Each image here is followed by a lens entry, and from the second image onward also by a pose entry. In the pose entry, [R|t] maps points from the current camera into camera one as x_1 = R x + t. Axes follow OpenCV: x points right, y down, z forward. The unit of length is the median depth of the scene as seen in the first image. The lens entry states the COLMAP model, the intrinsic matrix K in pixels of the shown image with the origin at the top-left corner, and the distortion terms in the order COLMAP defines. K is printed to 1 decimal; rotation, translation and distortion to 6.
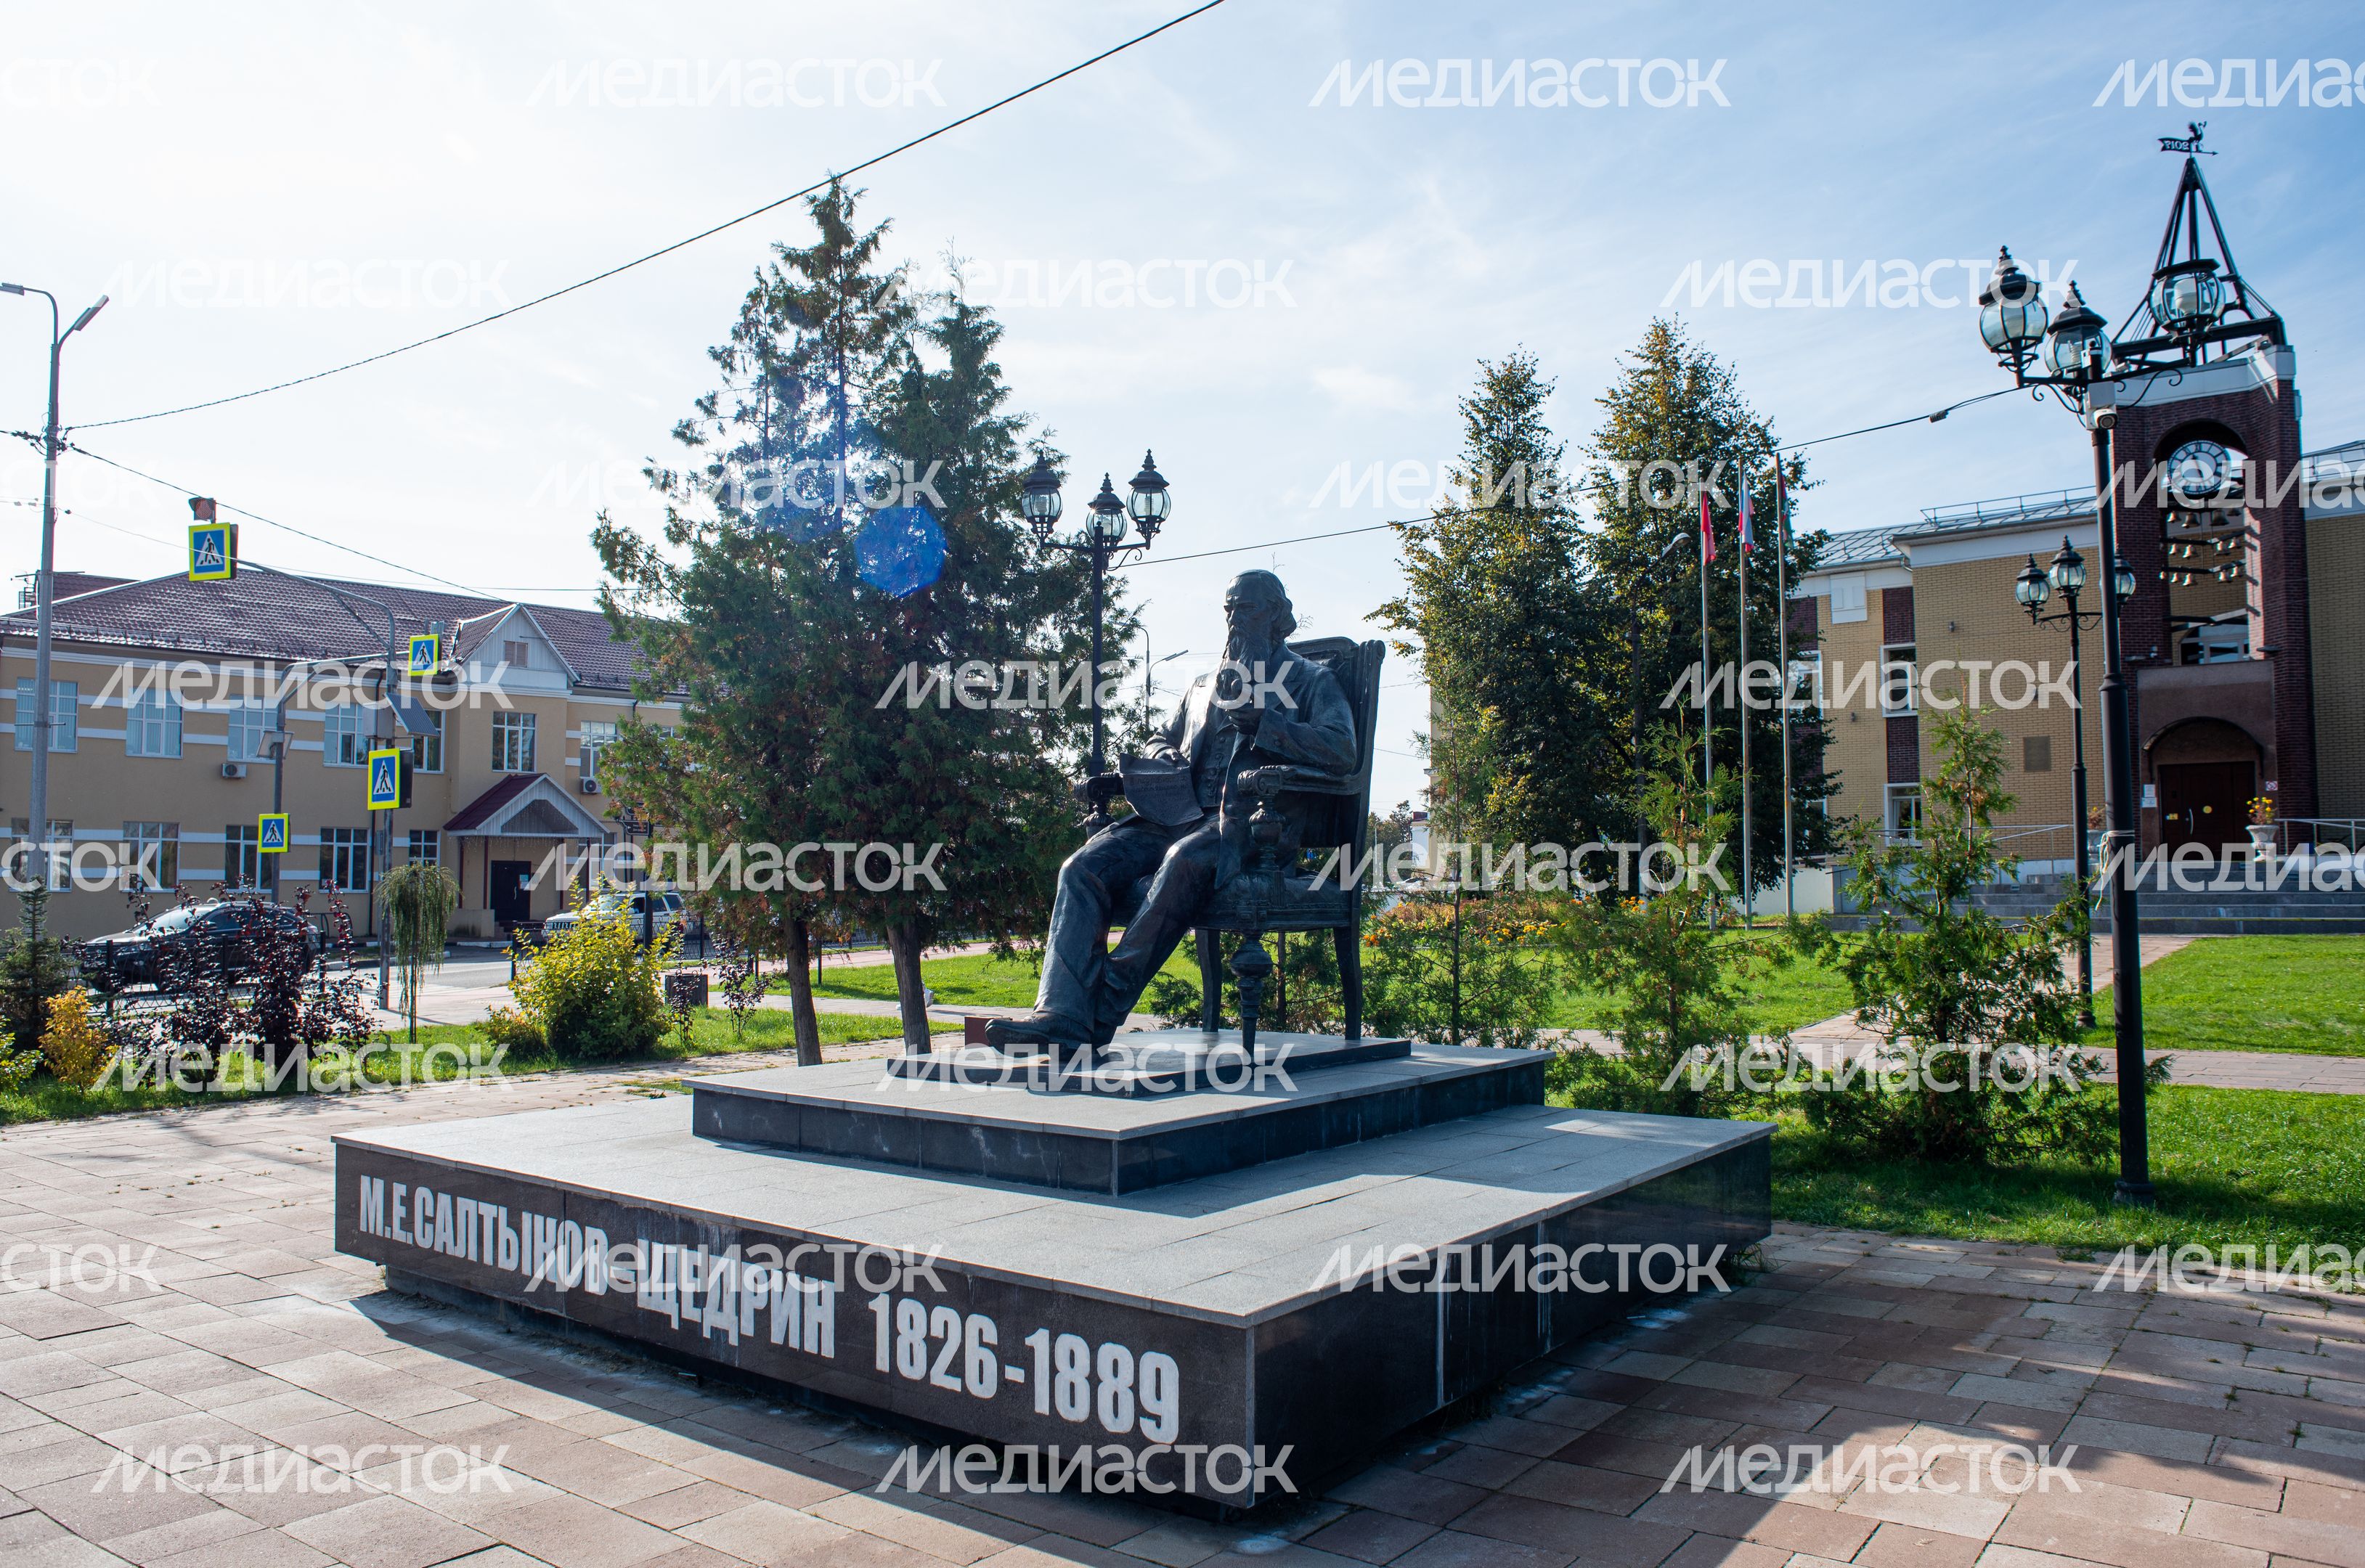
lens RADIAL K [[1670.2, 0, 1182.5], [0, 1670.2, 803.7], [0, 0, 1]] dist [-0.046436, 0.015924]
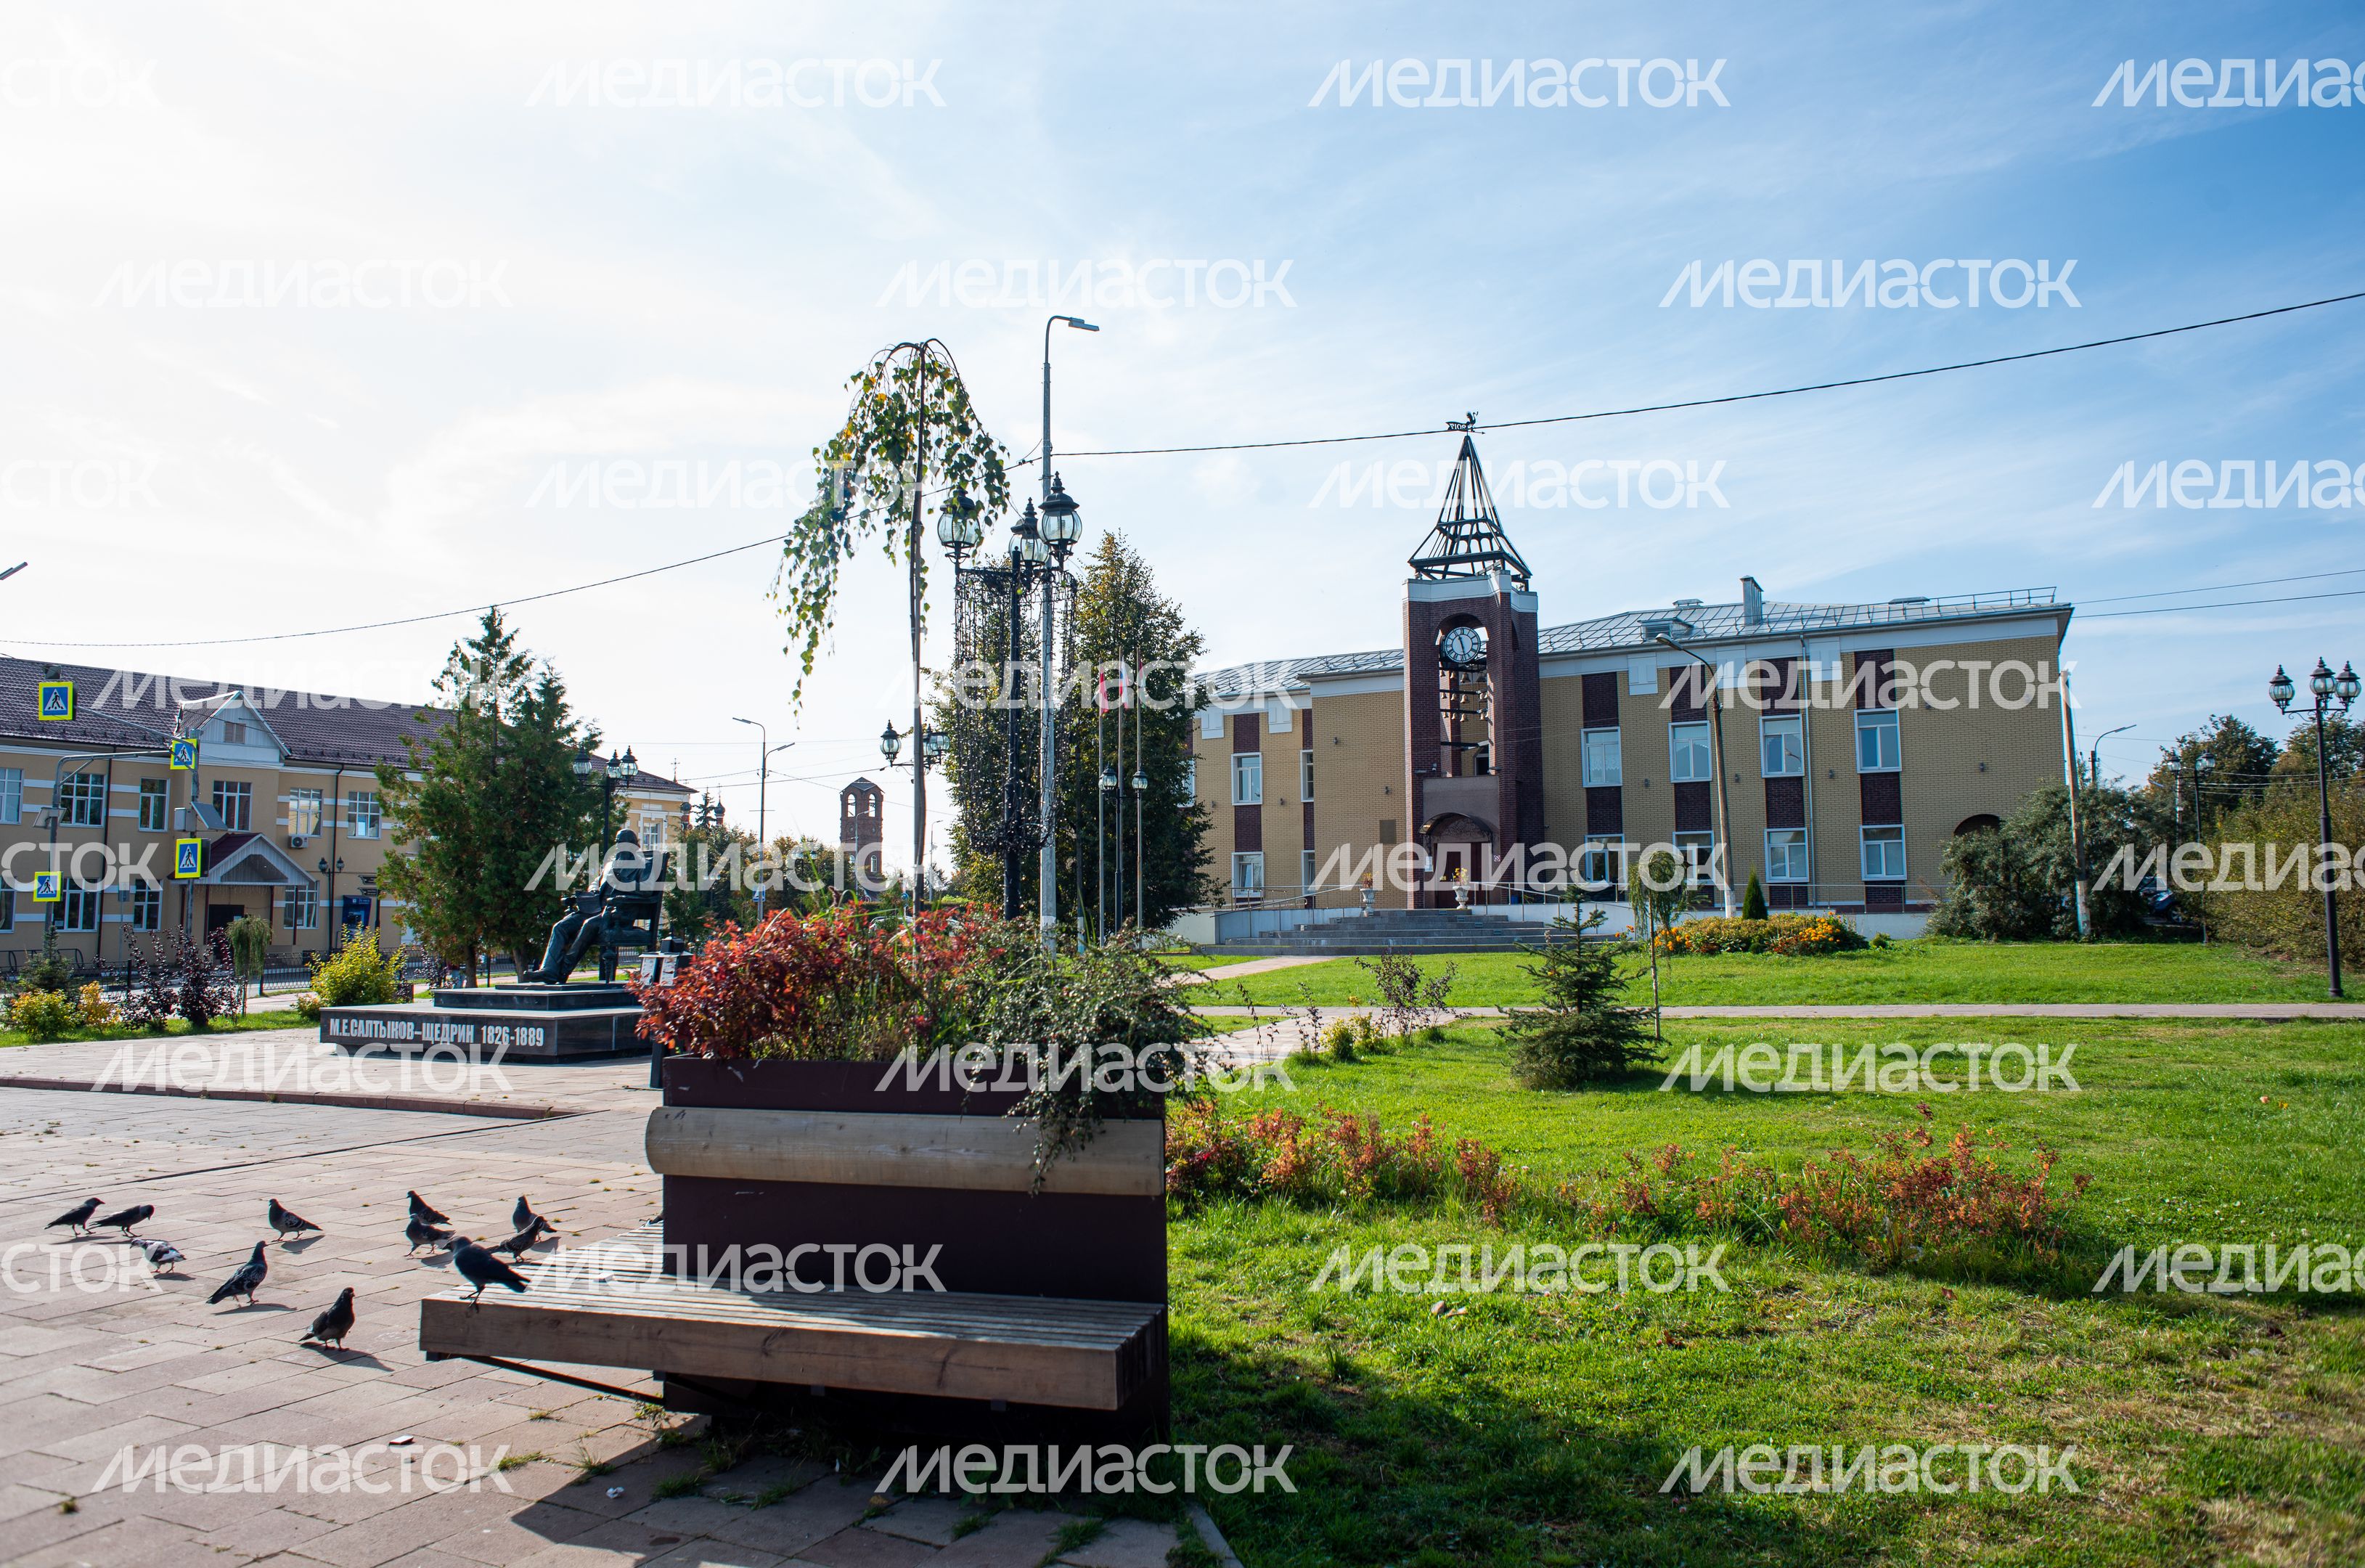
lens RADIAL K [[1624.7, 0, 1183.4], [0, 1624.7, 794.8], [0, 0, 1]] dist [-0.044295, 0.008568]
pose [[0.983261, 0.010217, 0.181918, 0.237736], [-0.005099, 0.999578, -0.028582, -0.057257], [-0.182133, 0.027176, 0.982898, -0.985976]]
